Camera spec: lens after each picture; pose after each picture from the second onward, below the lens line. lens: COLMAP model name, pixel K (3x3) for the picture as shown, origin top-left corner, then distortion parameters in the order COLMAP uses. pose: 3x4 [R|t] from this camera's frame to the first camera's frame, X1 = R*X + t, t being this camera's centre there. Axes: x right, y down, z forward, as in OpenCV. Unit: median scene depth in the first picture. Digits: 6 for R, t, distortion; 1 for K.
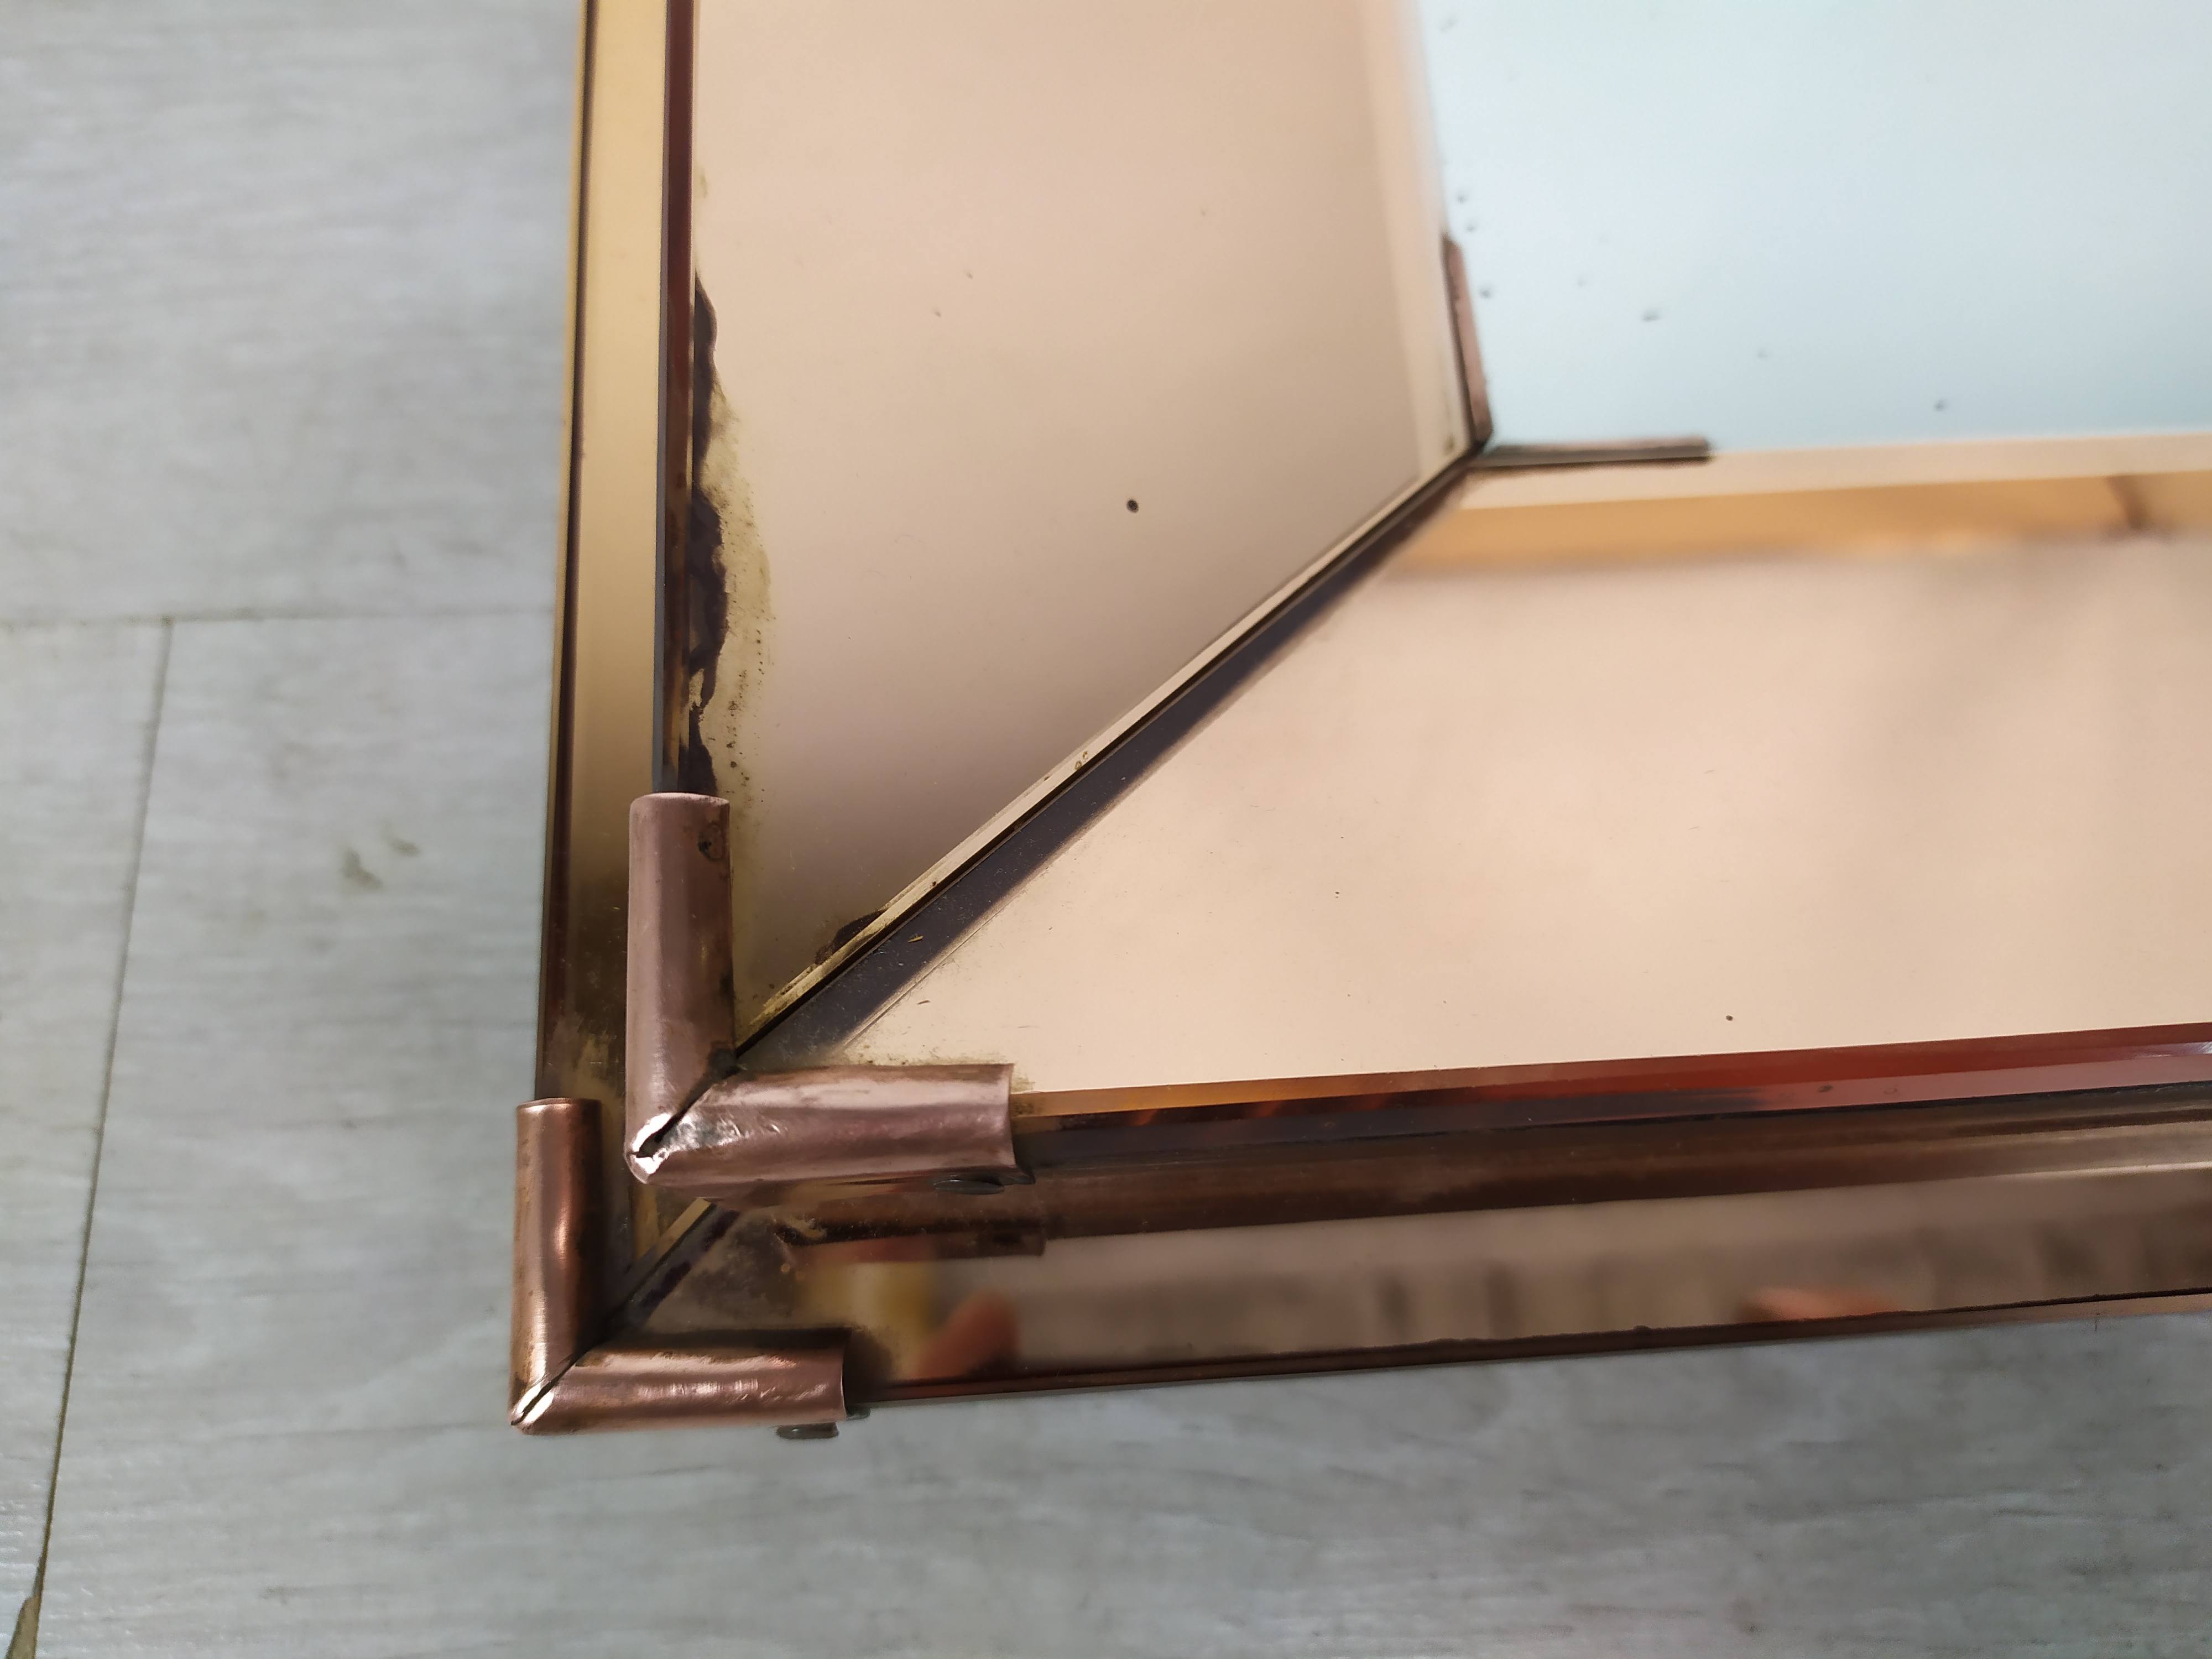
lens RADIAL K [[1708.7, 0, 1103.9], [0, 1708.7, 837.0], [0, 0, 1]] dist [-0.007140, -0.006008]
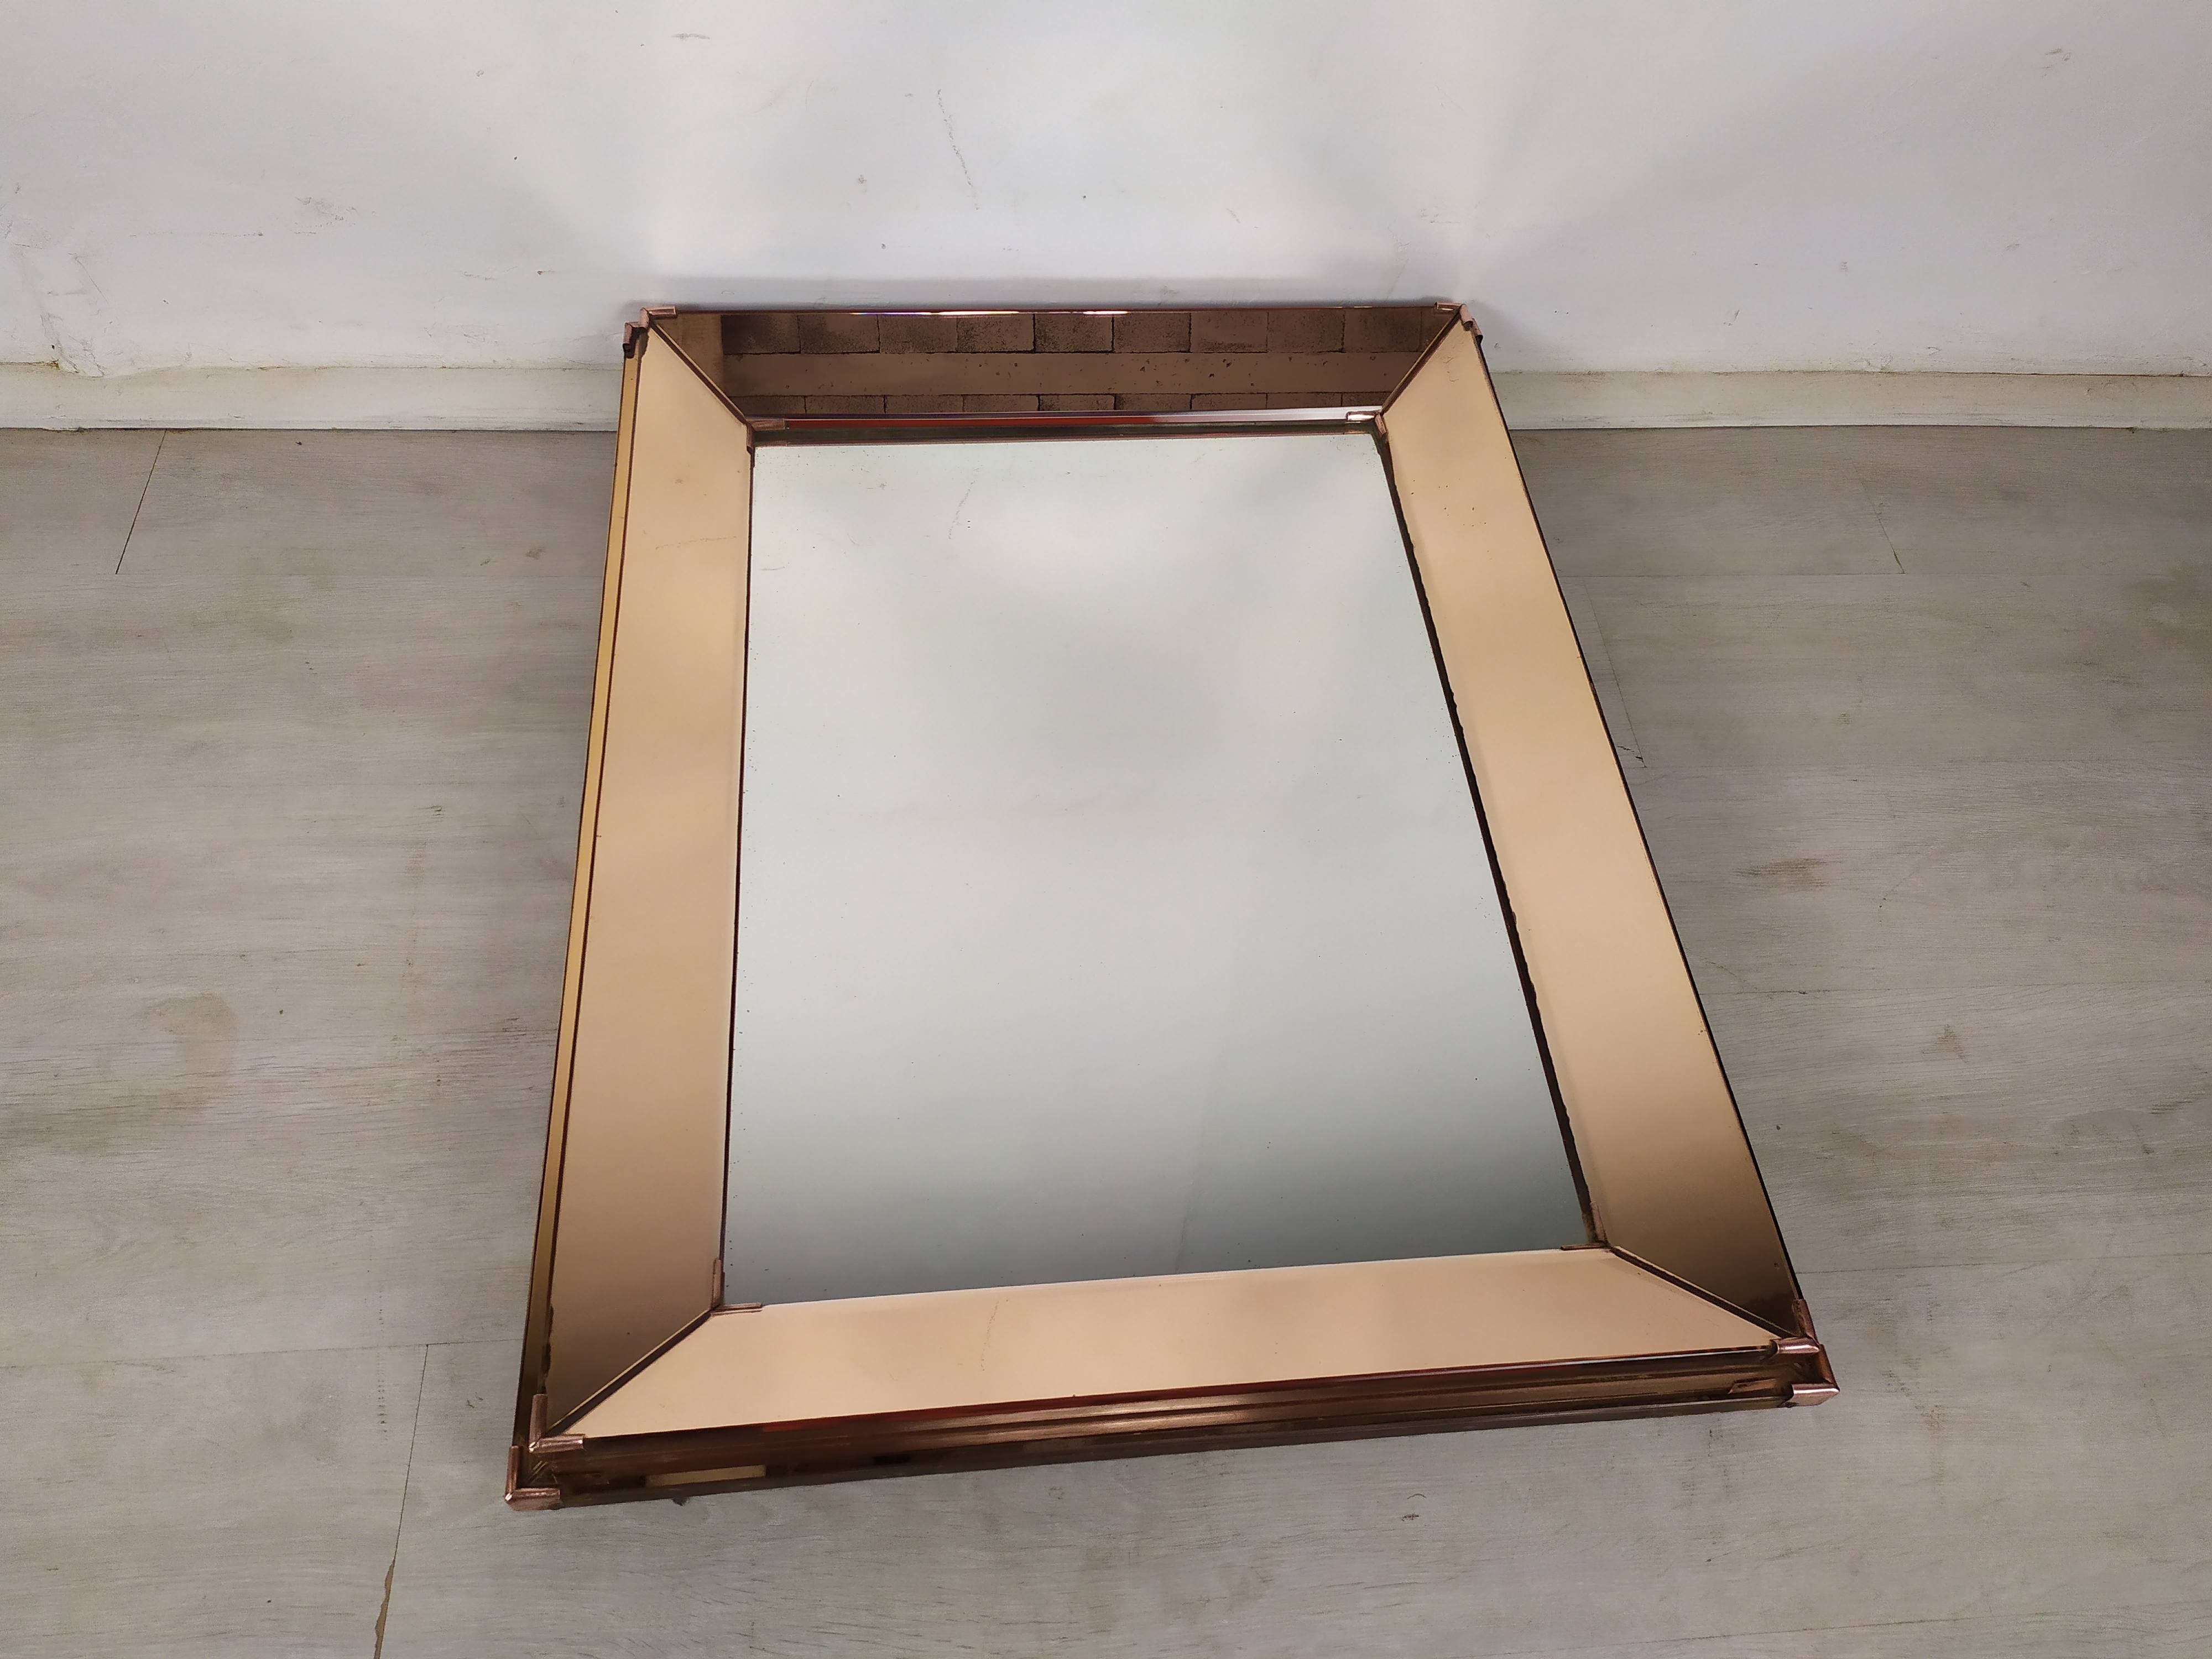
lens RADIAL K [[1689.1, 0, 1106.0], [0, 1689.1, 829.5], [0, 0, 1]] dist [0.092800, -0.105260]
pose [[0.998666, 0.000117, 0.051634, 1.109711], [0.014352, 0.959962, -0.279763, -0.158861], [-0.049600, 0.280130, 0.958680, -4.242254]]
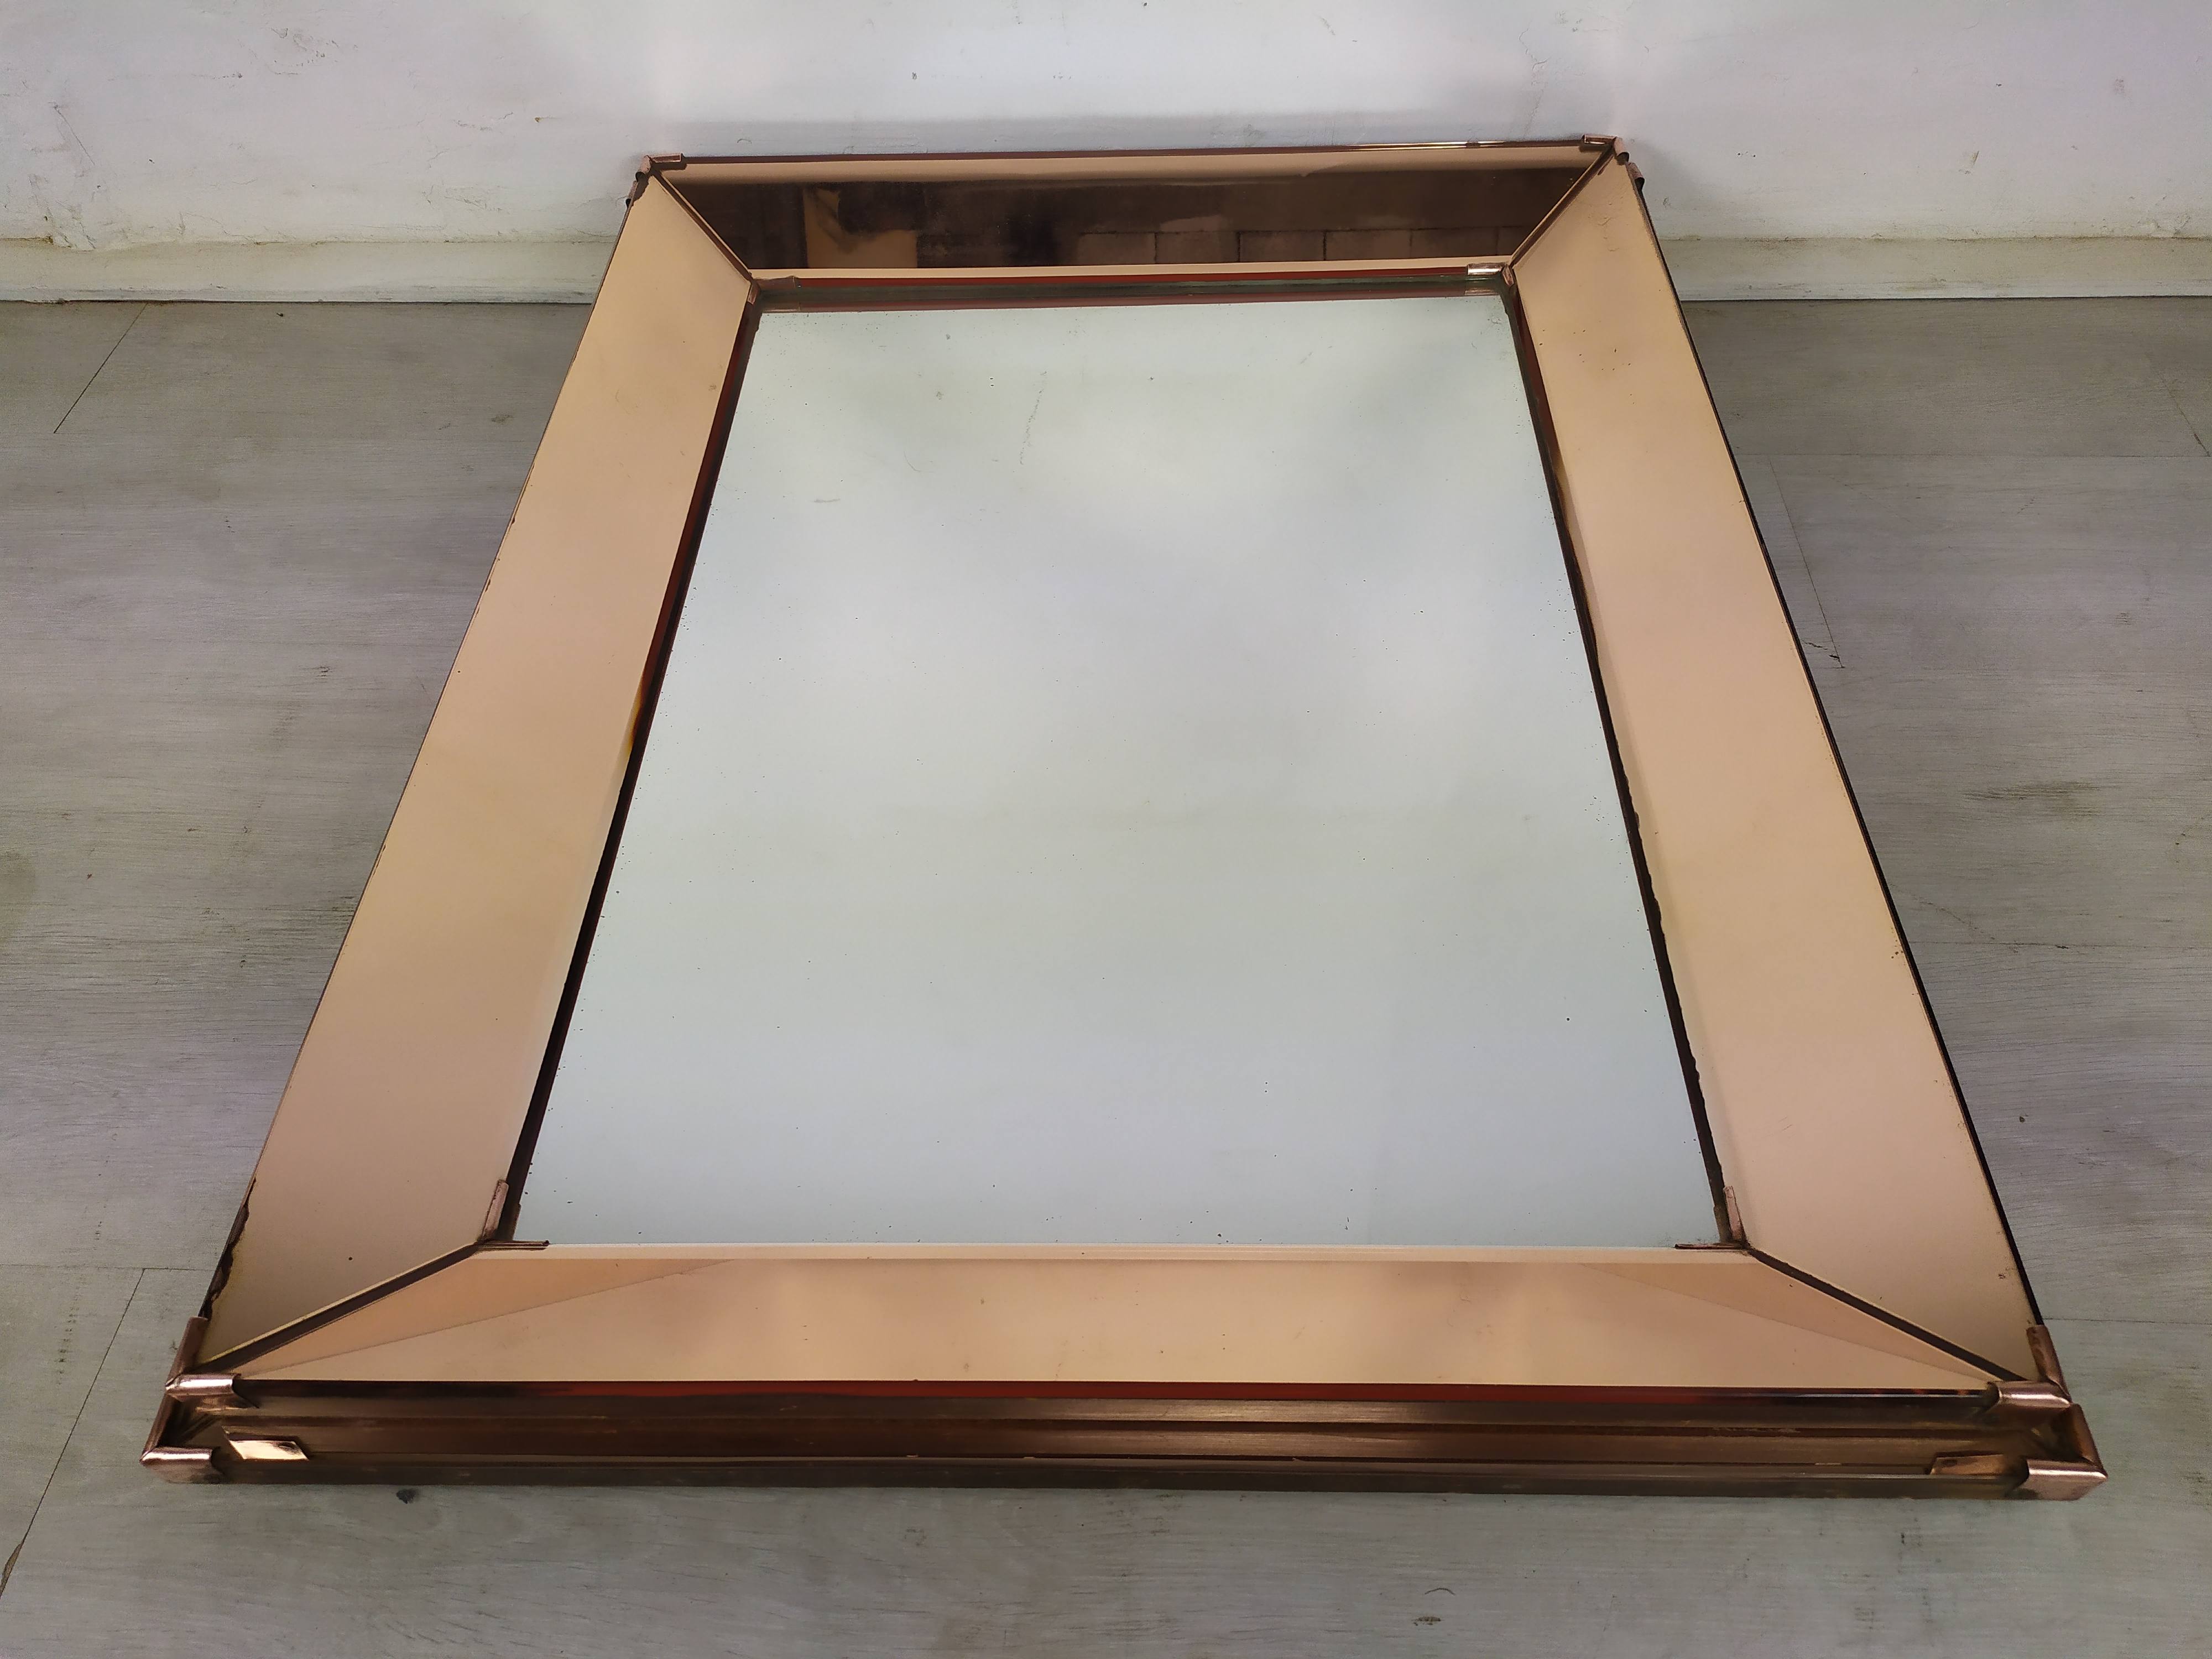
lens RADIAL K [[1702.3, 0, 1106.0], [0, 1702.3, 829.5], [0, 0, 1]] dist [0.010768, 0.010254]
pose [[0.994732, 0.031266, -0.097624, 1.907073], [-0.065328, 0.927256, -0.368685, 0.220791], [0.078995, 0.373120, 0.924414, -2.671438]]
